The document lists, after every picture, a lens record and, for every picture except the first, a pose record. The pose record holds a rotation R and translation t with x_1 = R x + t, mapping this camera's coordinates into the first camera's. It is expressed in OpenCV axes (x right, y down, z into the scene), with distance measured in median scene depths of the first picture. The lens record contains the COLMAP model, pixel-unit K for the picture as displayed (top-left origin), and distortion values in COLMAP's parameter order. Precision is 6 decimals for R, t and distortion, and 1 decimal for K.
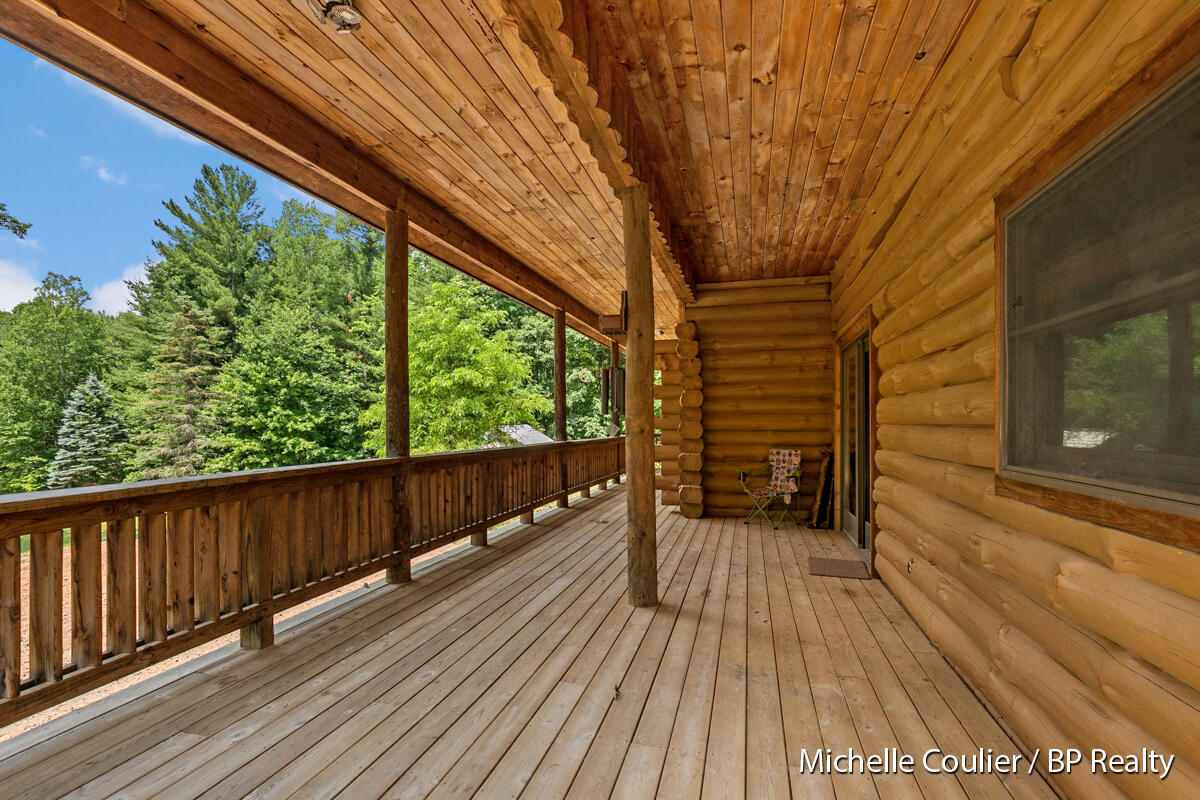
lens RADIAL K [[565.4, 0, 610.4], [0, 565.4, 422.2], [0, 0, 1]] dist [-0.020007, -0.000151]
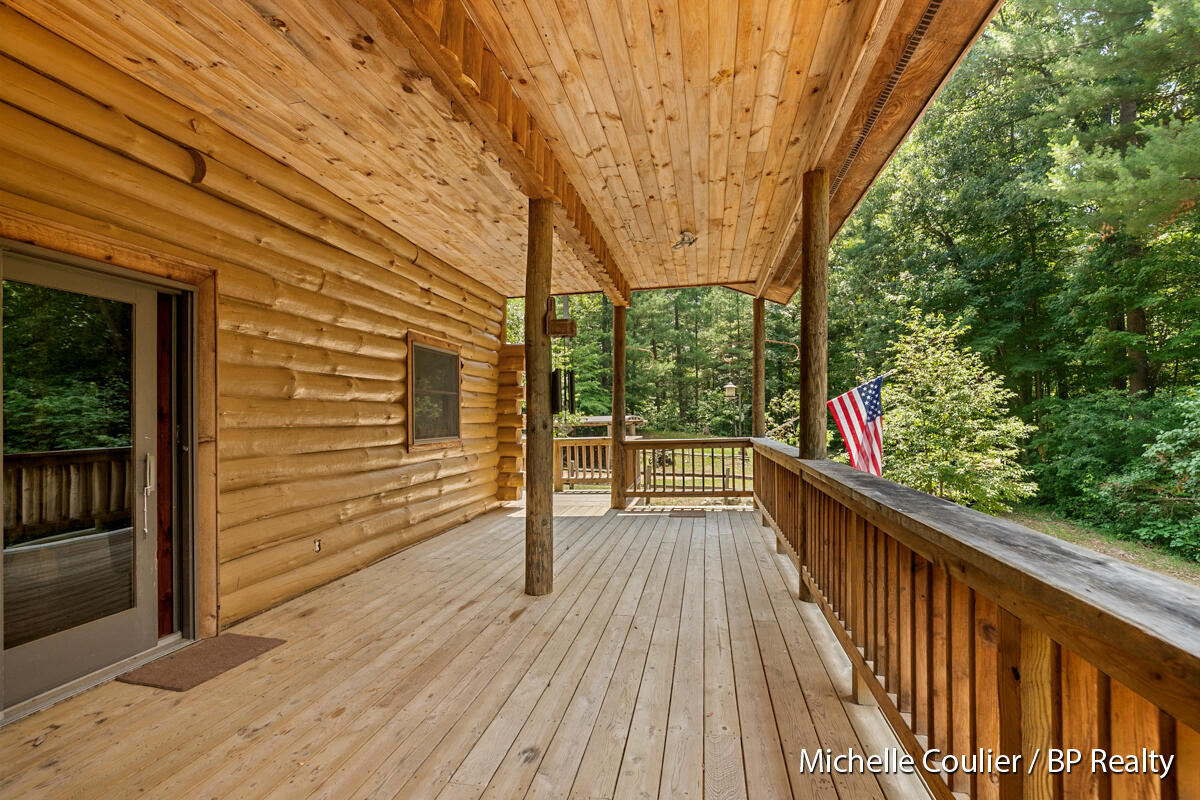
lens RADIAL K [[565.4, 0, 610.4], [0, 565.4, 422.2], [0, 0, 1]] dist [-0.020007, -0.000151]
pose [[-0.997551, 0.013539, -0.068619, -0.006302], [0.013274, 0.999903, 0.004326, -0.002433], [0.068671, 0.003405, -0.997634, 1.916617]]
